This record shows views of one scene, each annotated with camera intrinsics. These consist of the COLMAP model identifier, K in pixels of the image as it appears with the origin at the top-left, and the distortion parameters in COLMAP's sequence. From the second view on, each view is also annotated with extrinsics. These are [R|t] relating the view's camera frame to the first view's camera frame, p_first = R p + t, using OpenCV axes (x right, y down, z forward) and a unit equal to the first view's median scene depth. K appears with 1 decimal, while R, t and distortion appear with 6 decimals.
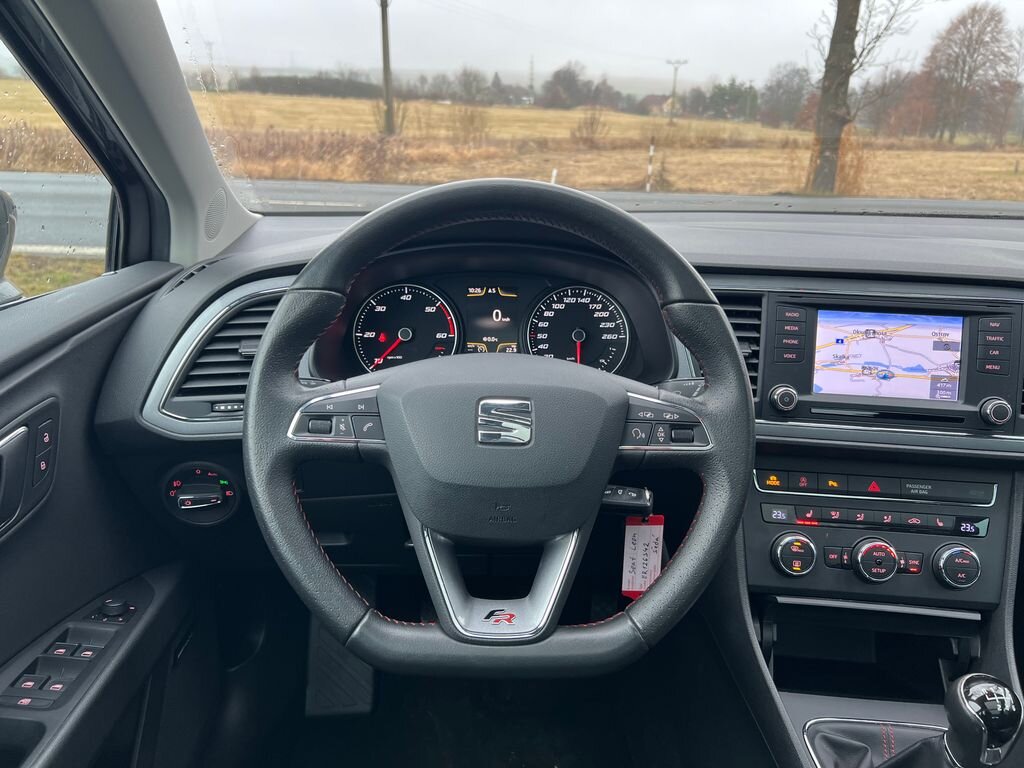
lens RADIAL K [[782.2, 0, 499.0], [0, 782.2, 379.3], [0, 0, 1]] dist [0.034462, -0.048614]
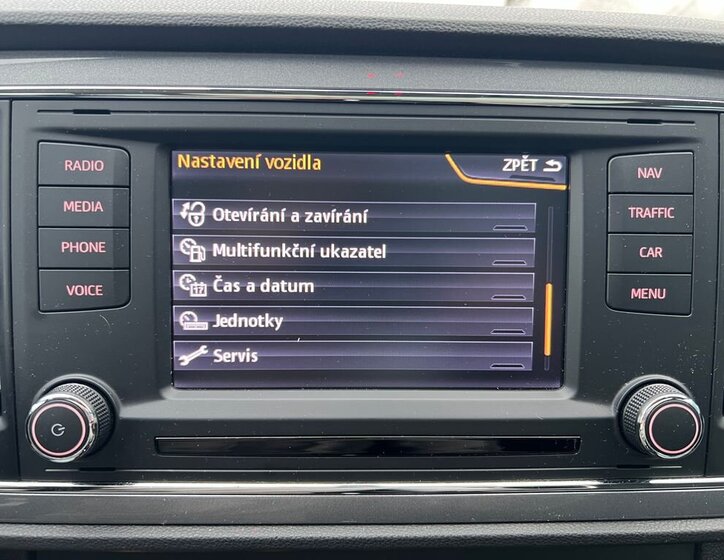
lens RADIAL K [[569.1, 0, 365.6], [0, 569.1, 281.3], [0, 0, 1]] dist [0.044108, -0.061989]
pose [[0.989369, -0.054694, 0.134748, 0.430537], [0.050722, 0.998176, 0.032737, -0.033177], [-0.136293, -0.025555, 0.990339, 0.702580]]
